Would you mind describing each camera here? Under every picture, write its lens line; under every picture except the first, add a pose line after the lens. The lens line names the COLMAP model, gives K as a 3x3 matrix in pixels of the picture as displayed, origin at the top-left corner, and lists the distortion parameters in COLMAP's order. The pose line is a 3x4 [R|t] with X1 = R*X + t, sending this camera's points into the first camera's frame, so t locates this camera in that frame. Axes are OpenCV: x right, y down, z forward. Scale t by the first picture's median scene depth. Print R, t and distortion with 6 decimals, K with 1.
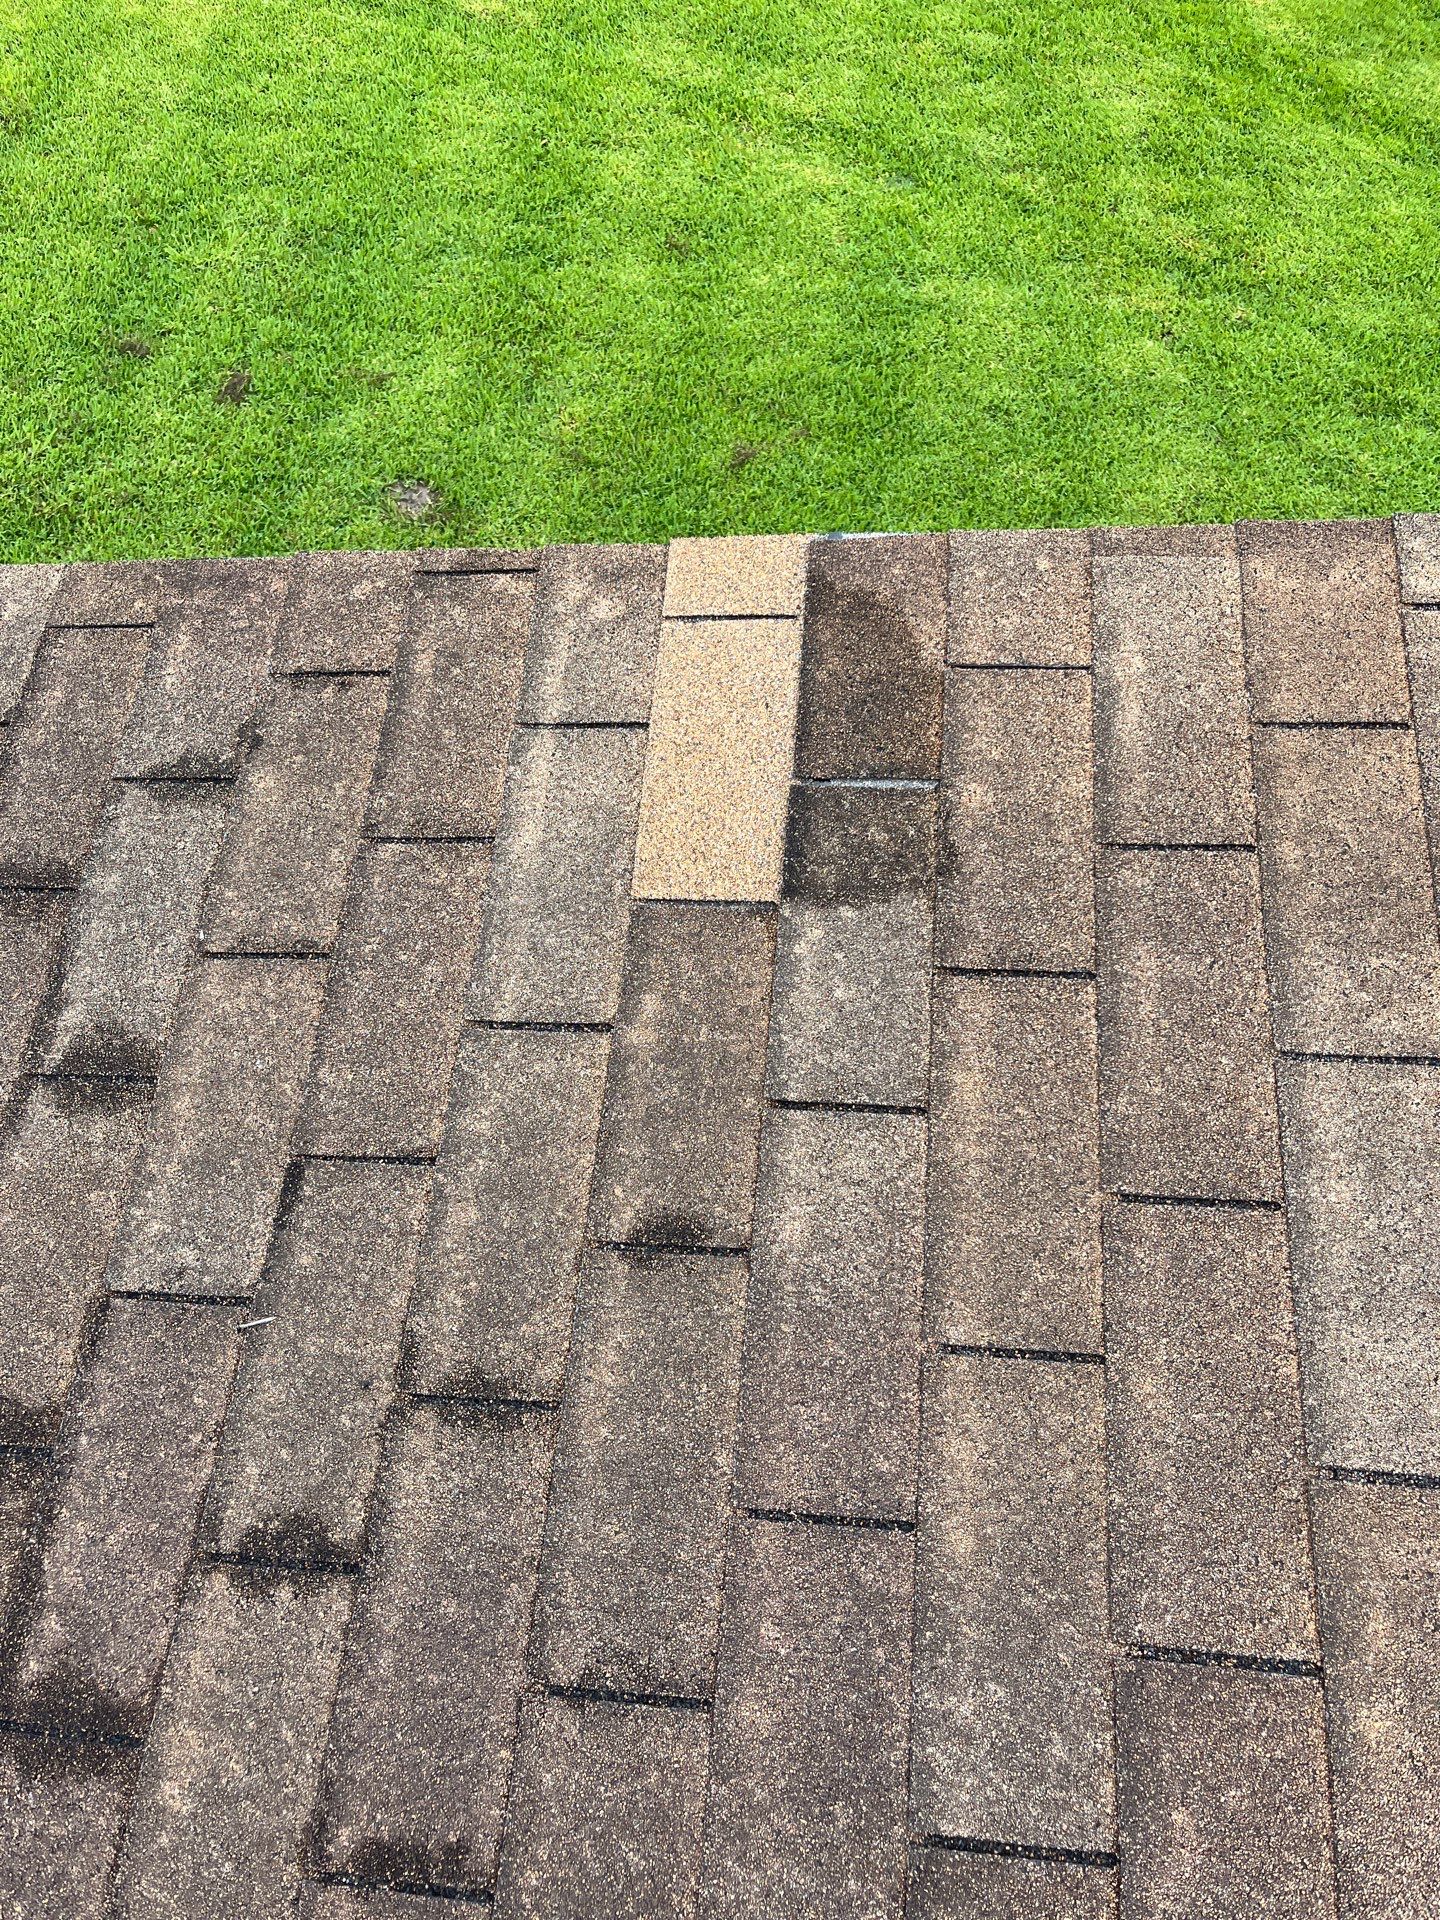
lens RADIAL K [[1443.6, 0, 711.5], [0, 1443.6, 959.6], [0, 0, 1]] dist [0.055712, -0.076769]
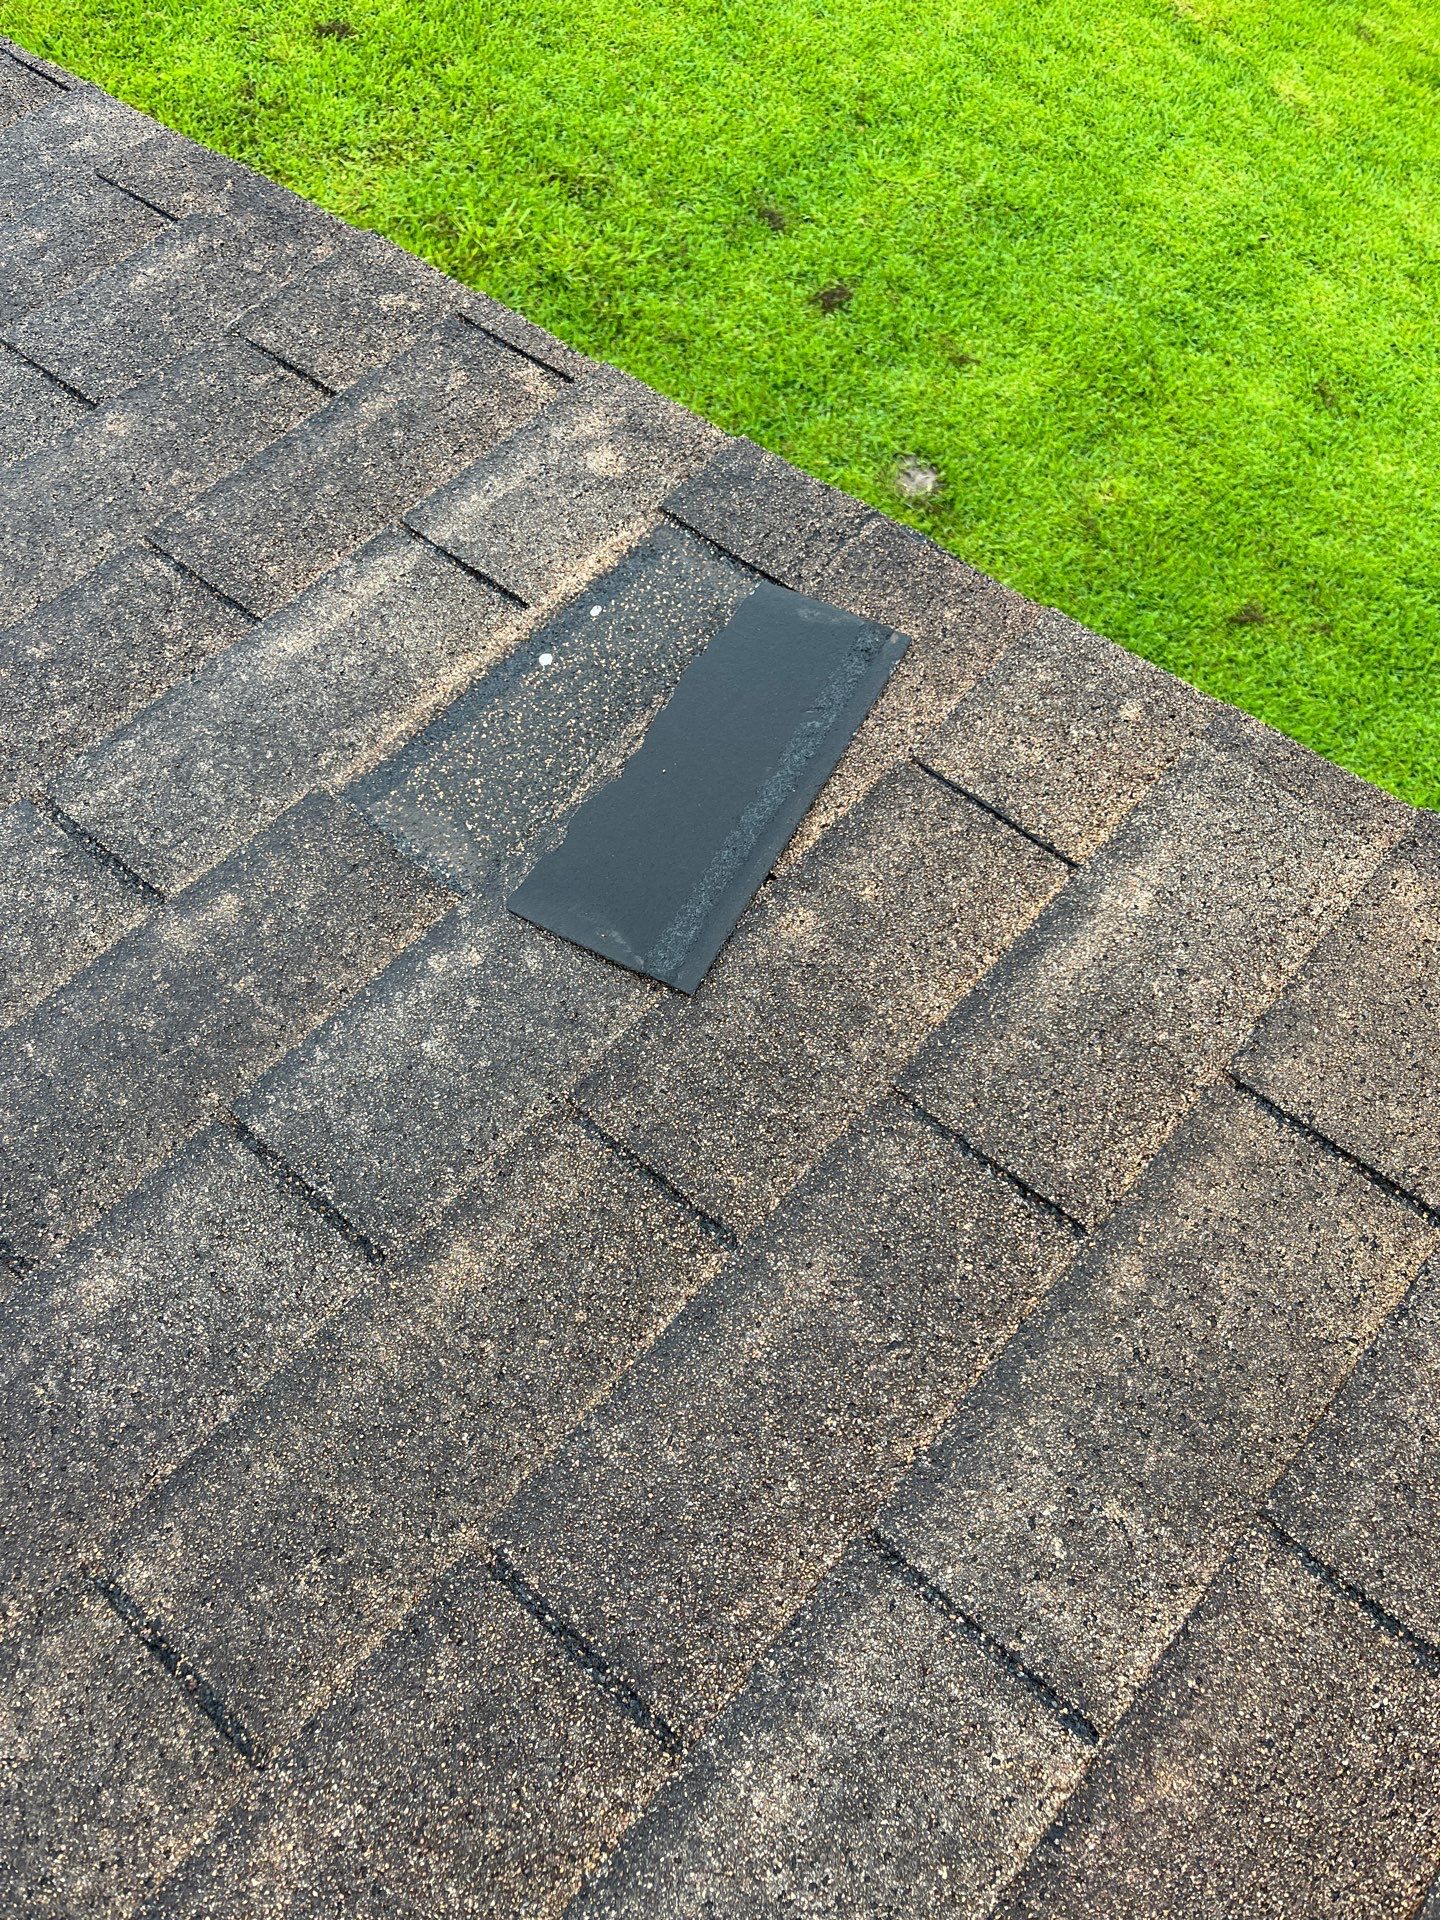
lens RADIAL K [[1443.6, 0, 719.7], [0, 1443.6, 952.5], [0, 0, 1]] dist [0.055712, -0.076769]
pose [[0.807659, 0.553745, -0.202616, 0.280703], [-0.558967, 0.828412, 0.035903, -0.101362], [0.187731, 0.084259, 0.978600, 0.329181]]
